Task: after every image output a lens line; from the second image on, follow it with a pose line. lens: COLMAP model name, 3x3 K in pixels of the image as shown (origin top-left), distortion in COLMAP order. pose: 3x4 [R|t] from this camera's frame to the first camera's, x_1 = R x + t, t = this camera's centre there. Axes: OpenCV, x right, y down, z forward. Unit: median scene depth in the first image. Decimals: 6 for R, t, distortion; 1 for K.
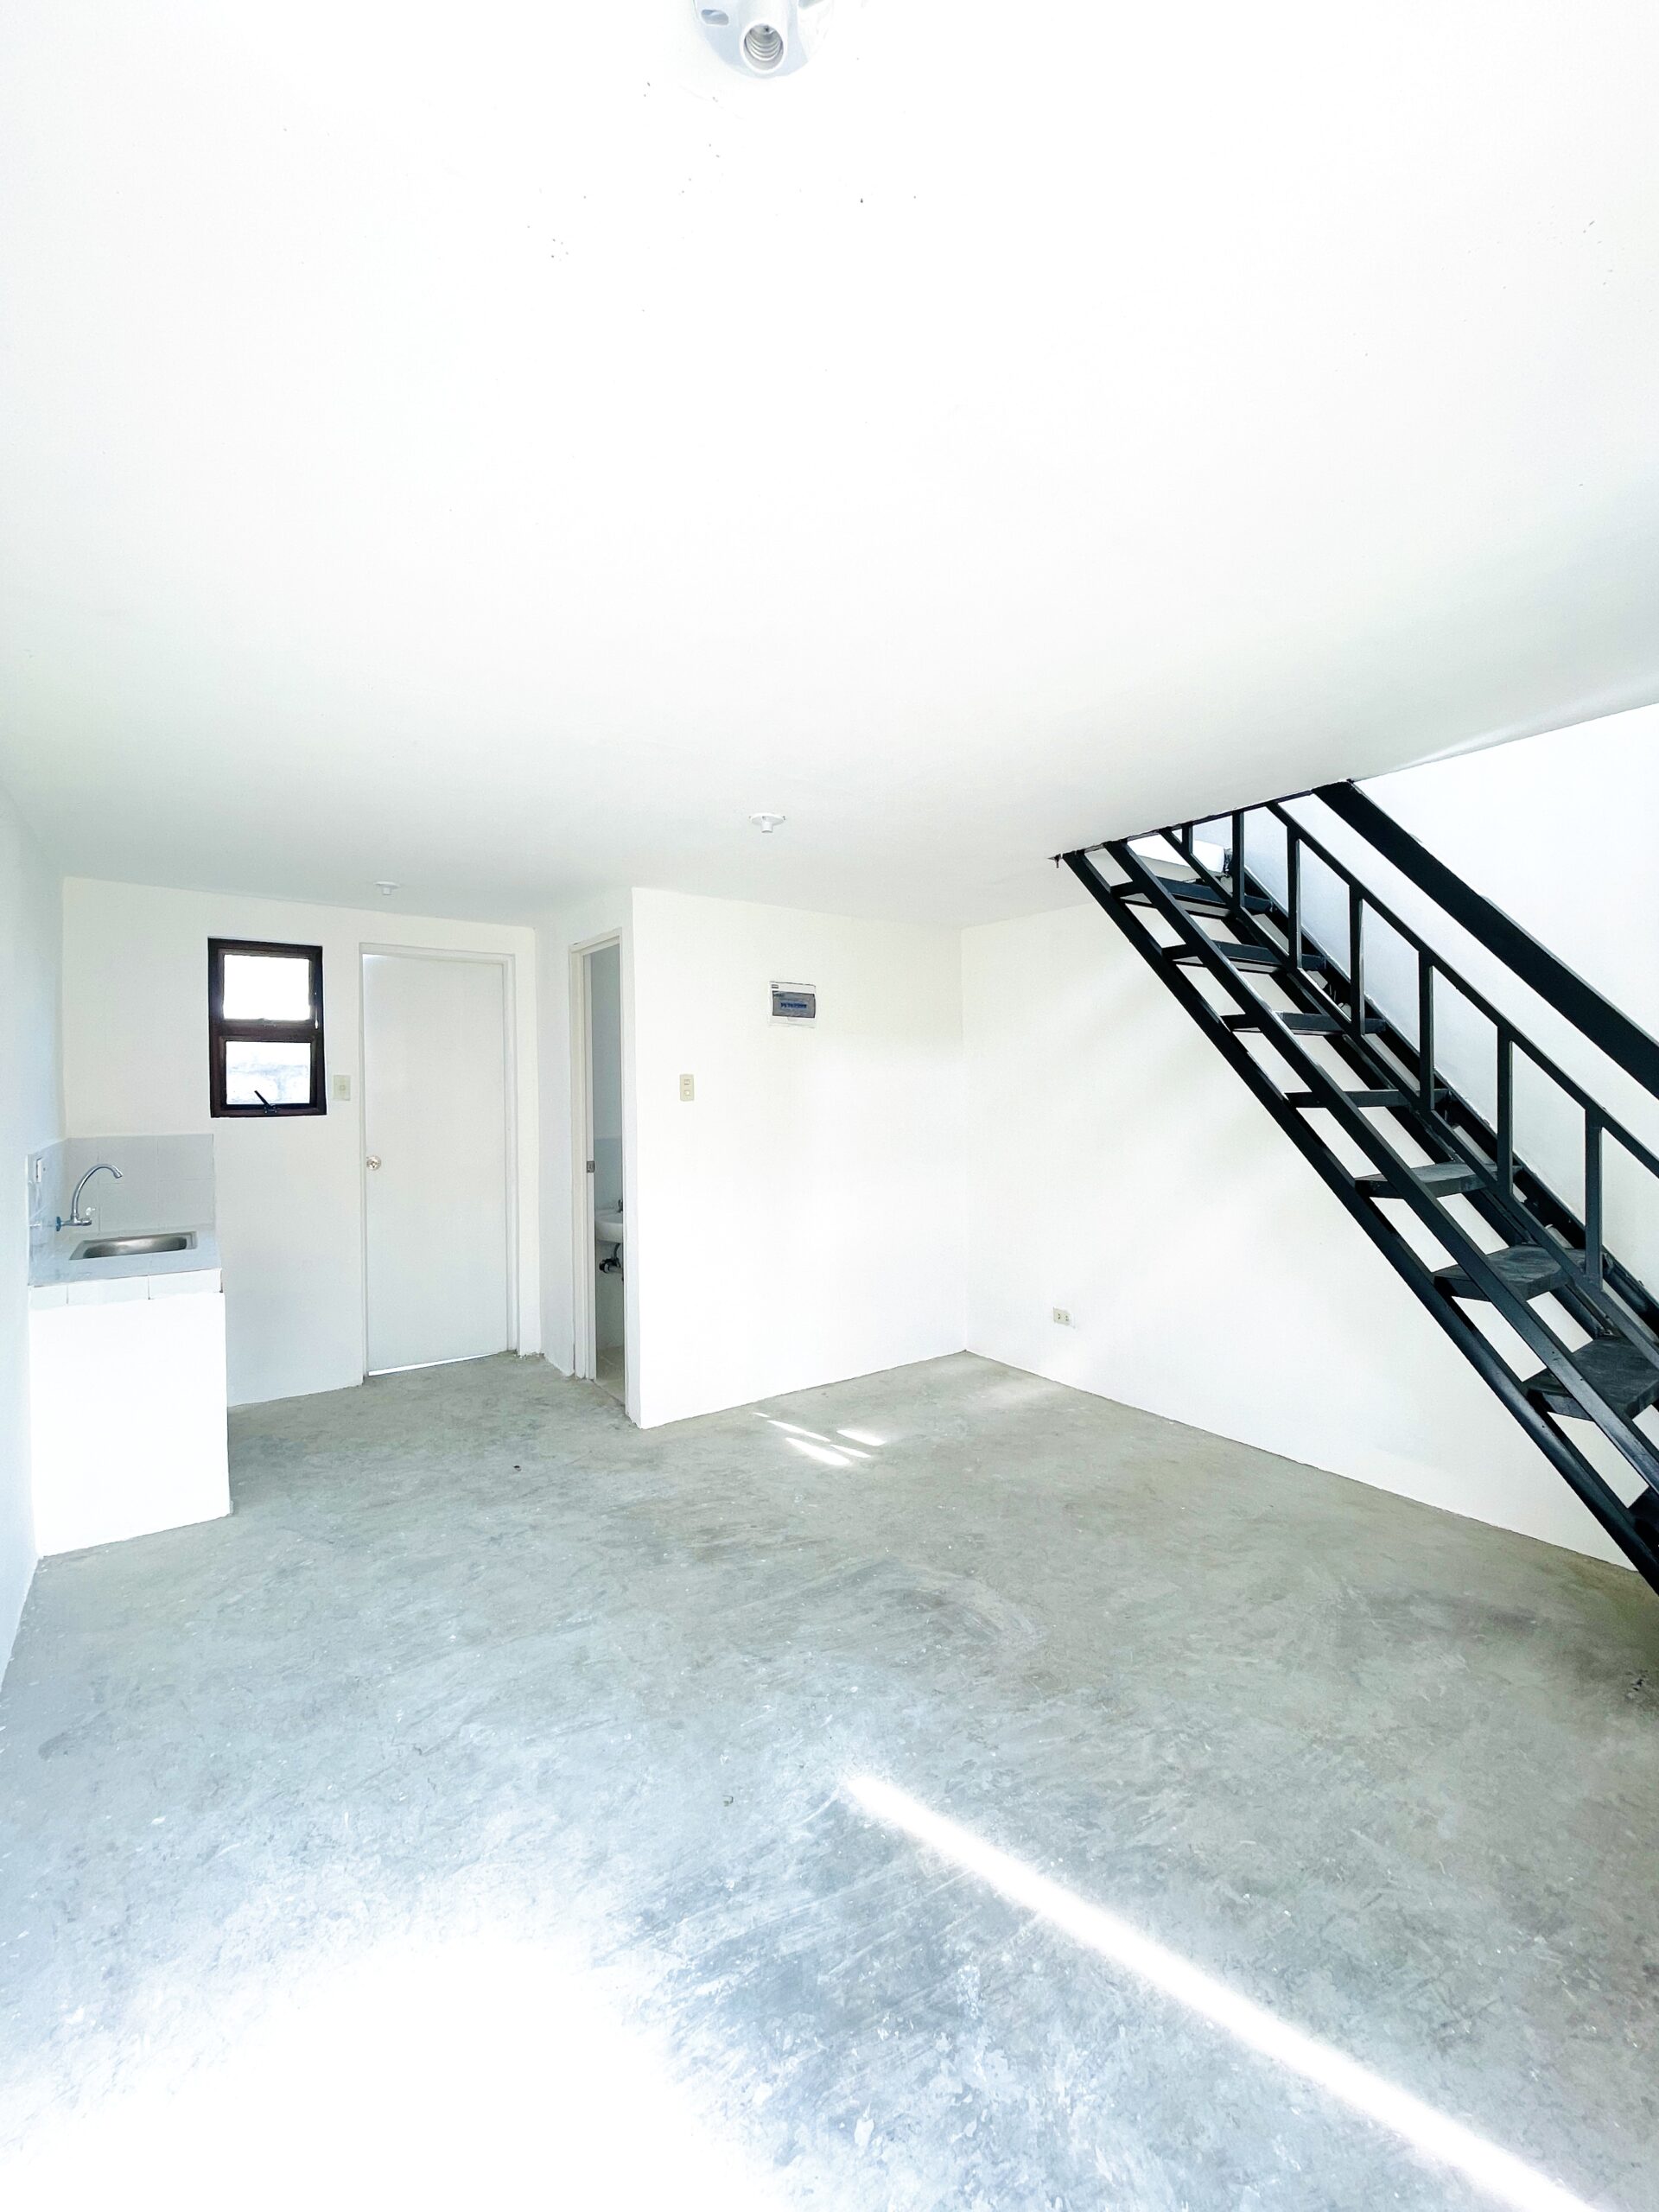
lens RADIAL K [[893.7, 0, 829.1], [0, 893.7, 1096.0], [0, 0, 1]] dist [-0.004201, 0.001390]
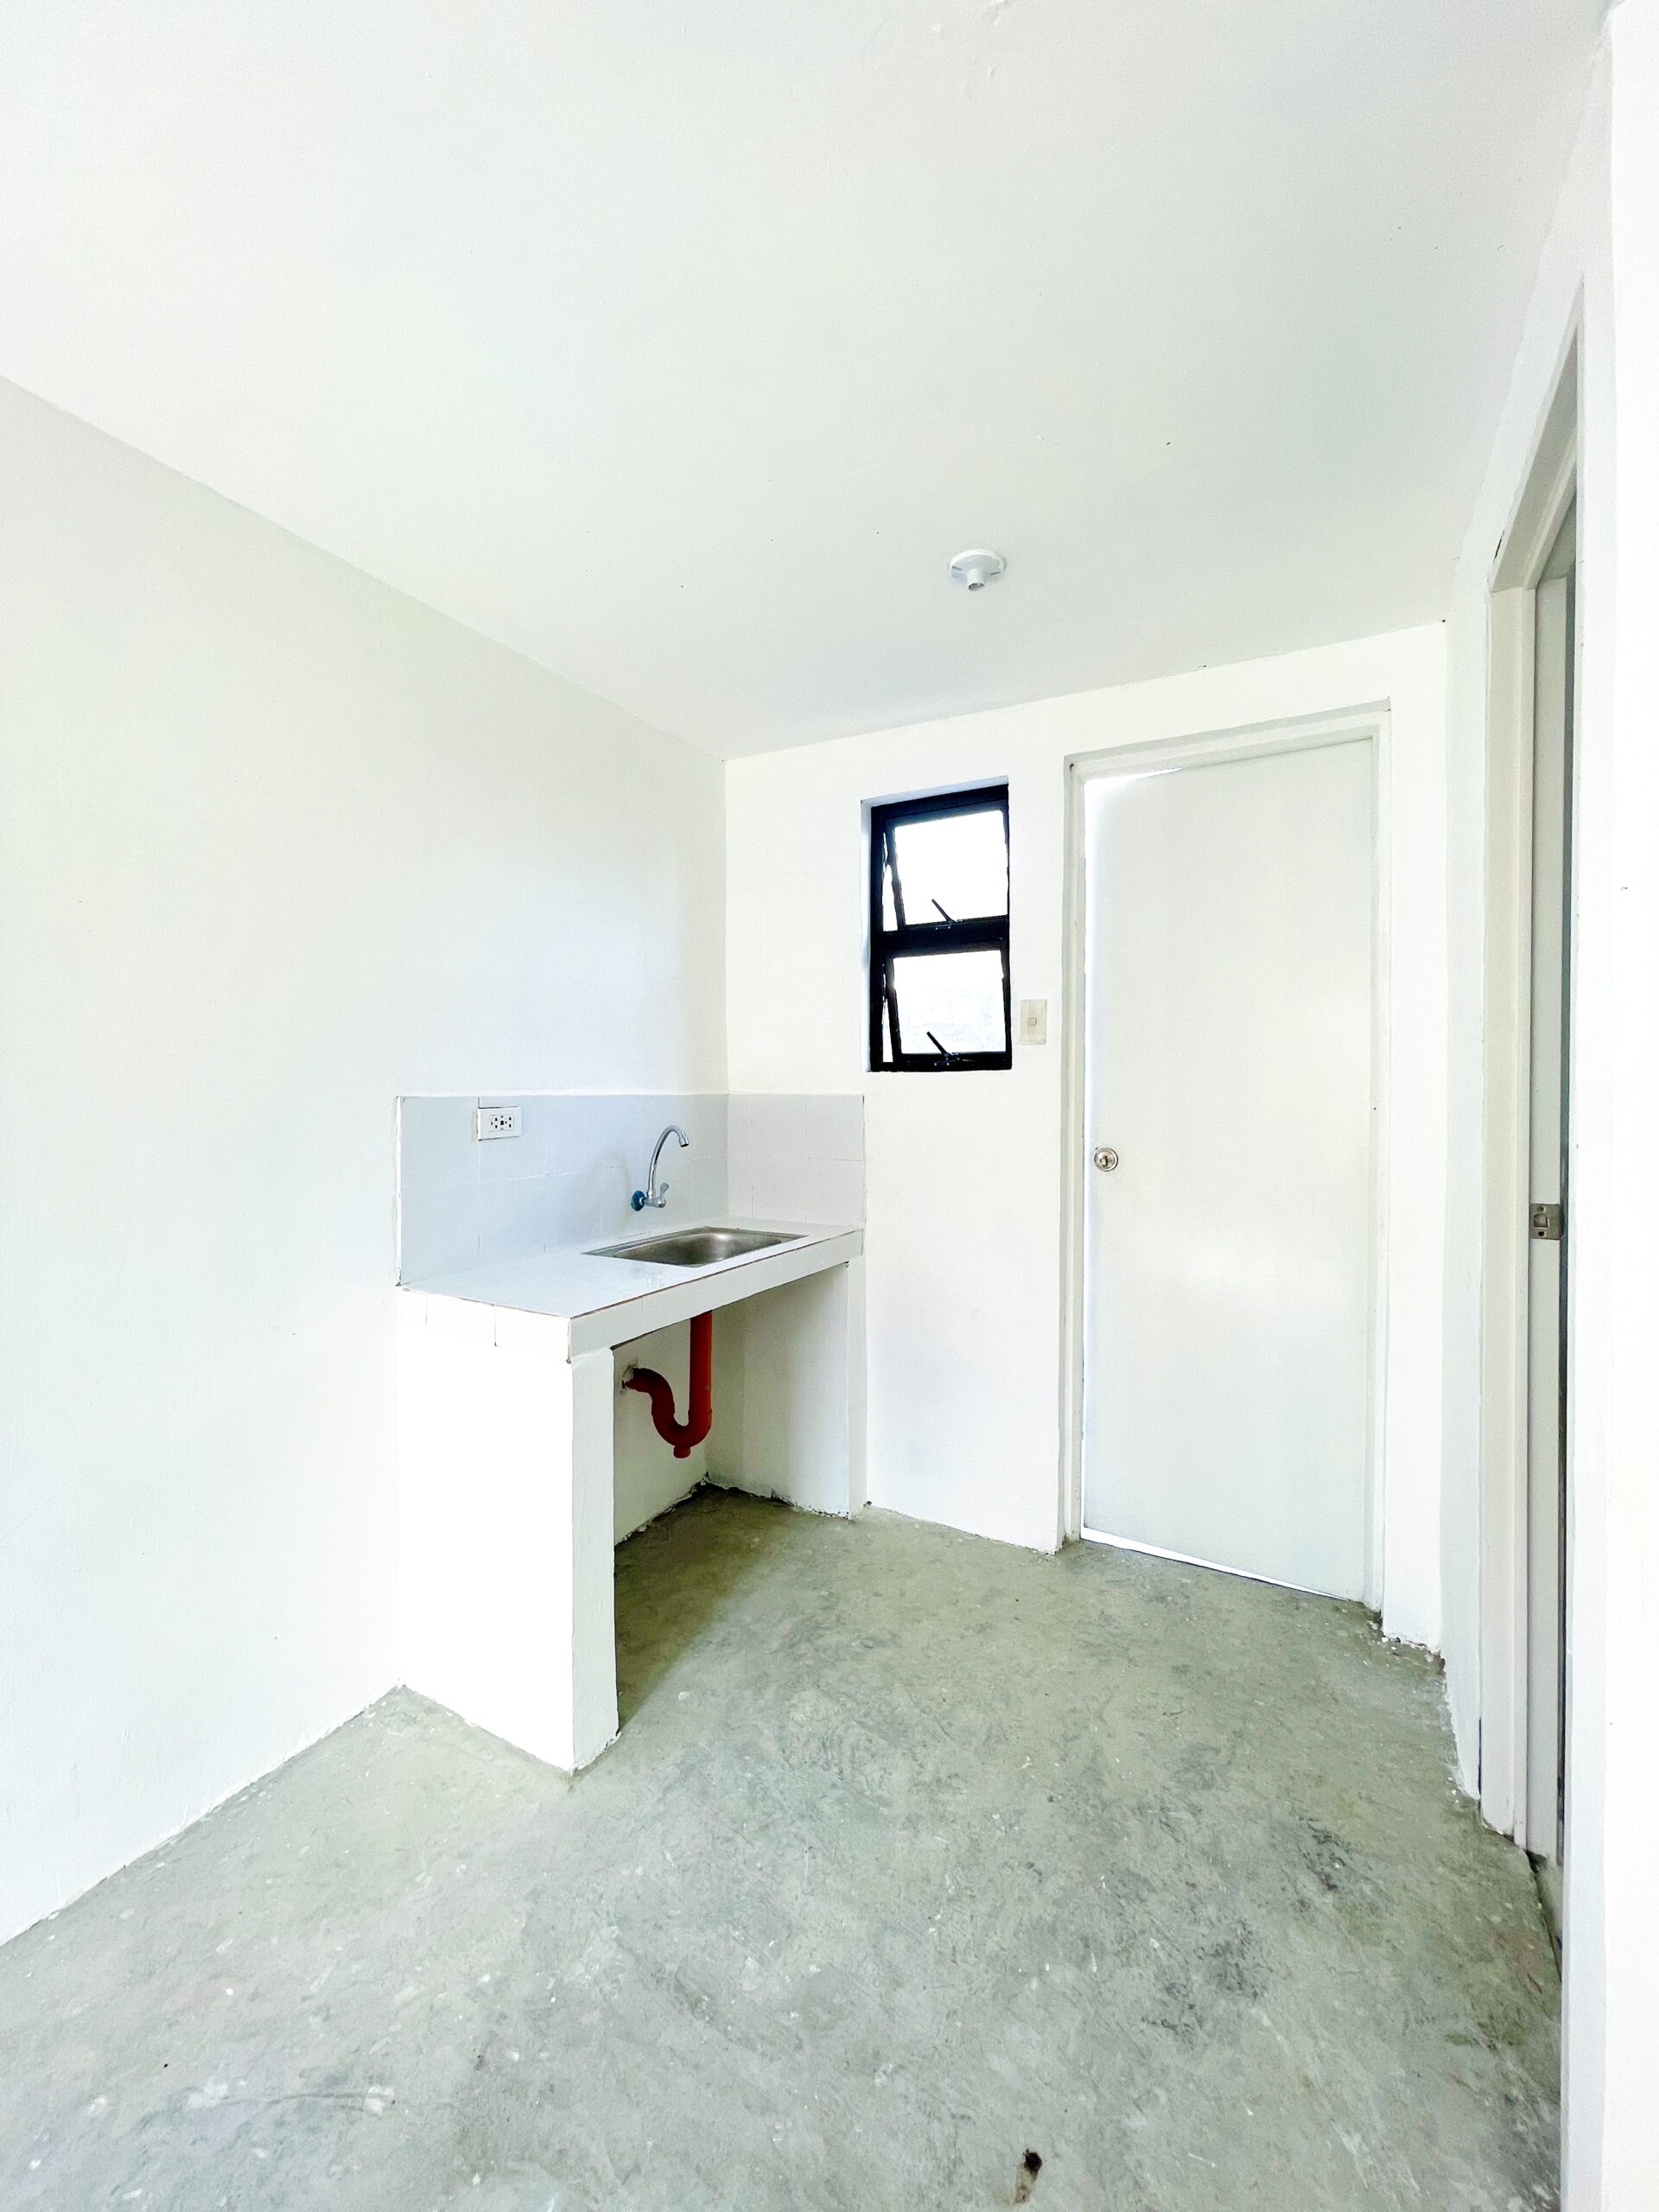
lens RADIAL K [[893.7, 0, 826.8], [0, 893.7, 1098.5], [0, 0, 1]] dist [-0.004201, 0.001390]
pose [[0.422565, 0.021650, -0.906074, -0.151672], [-0.014610, 0.999747, 0.017075, 0.056959], [0.906215, 0.006022, 0.422775, 1.146441]]
